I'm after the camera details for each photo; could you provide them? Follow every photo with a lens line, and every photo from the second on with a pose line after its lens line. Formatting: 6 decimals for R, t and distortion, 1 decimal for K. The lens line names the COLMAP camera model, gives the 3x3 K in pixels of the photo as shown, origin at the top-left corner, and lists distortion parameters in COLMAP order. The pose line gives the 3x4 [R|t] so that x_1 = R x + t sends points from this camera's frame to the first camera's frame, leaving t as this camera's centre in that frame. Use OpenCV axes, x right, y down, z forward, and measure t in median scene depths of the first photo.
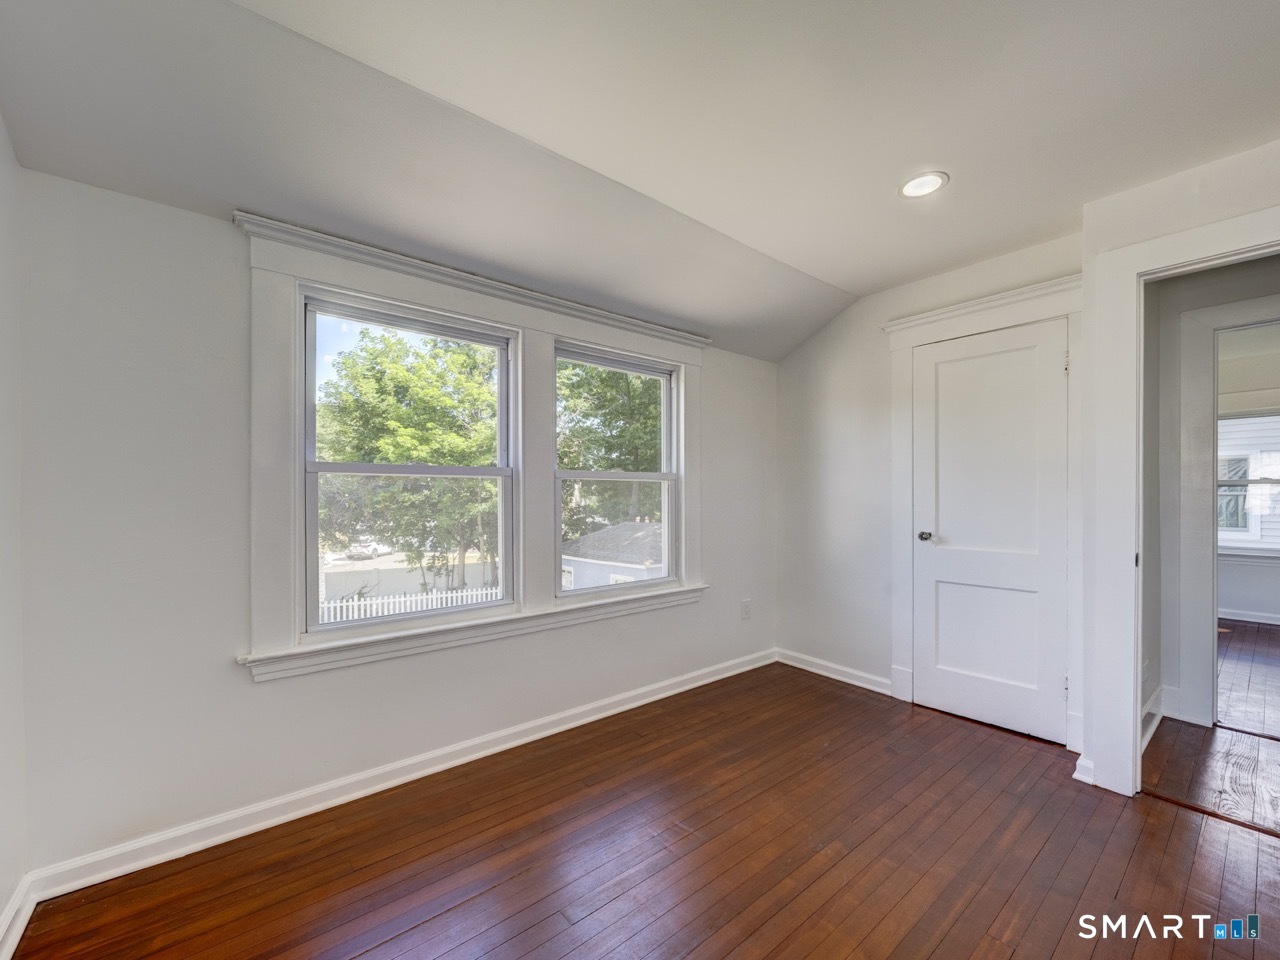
lens RADIAL K [[510.6, 0, 609.9], [0, 510.6, 500.2], [0, 0, 1]] dist [-0.001577, -0.002907]
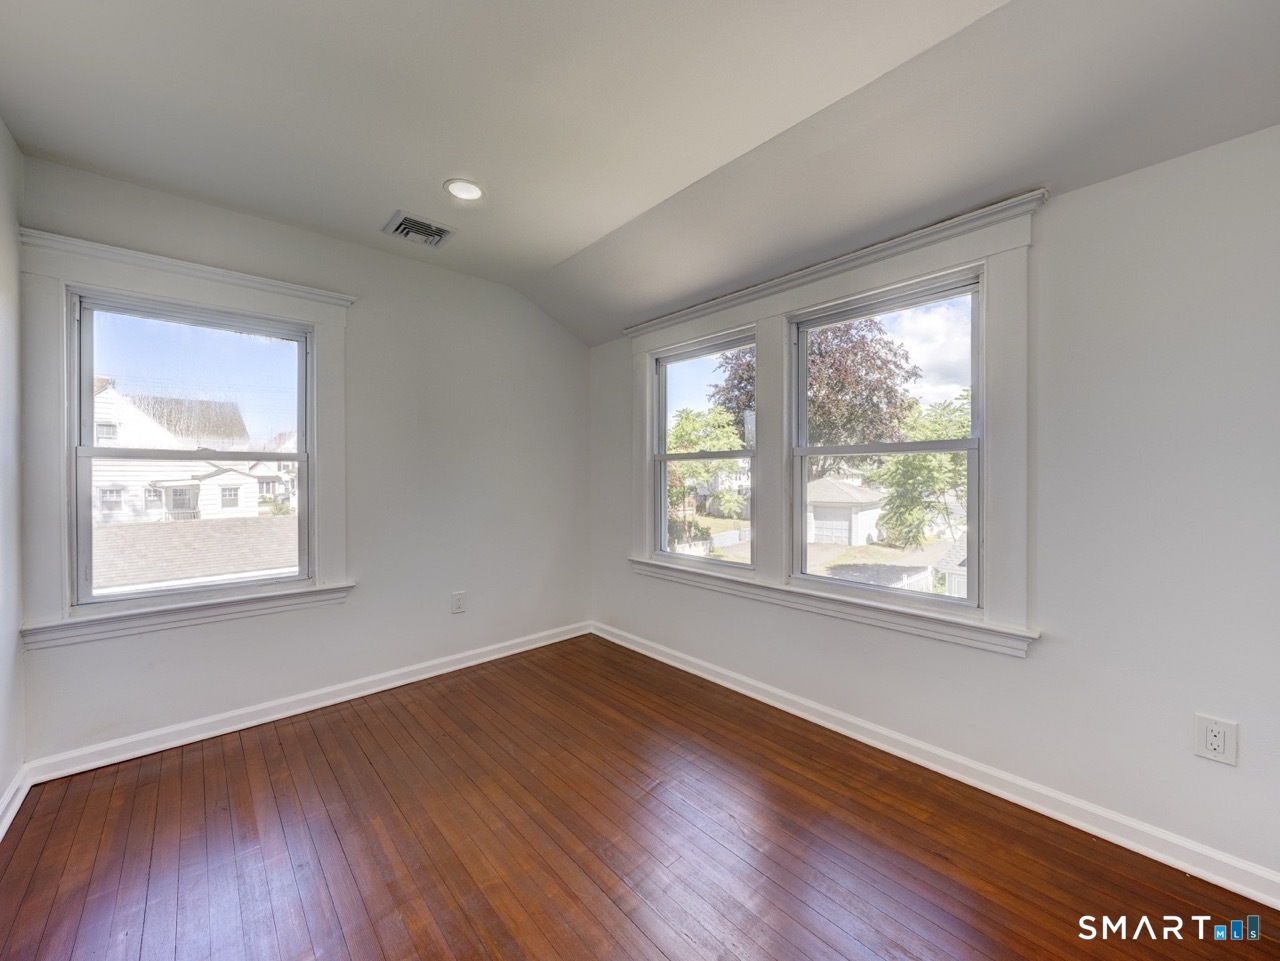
lens RADIAL K [[491.9, 0, 639.3], [0, 491.9, 477.5], [0, 0, 1]] dist [-0.001185, -0.000437]
pose [[0.076775, 0.007994, -0.997016, 0.895085], [-0.005182, 0.999958, 0.007618, -0.007597], [0.997035, 0.004582, 0.076813, 0.687564]]
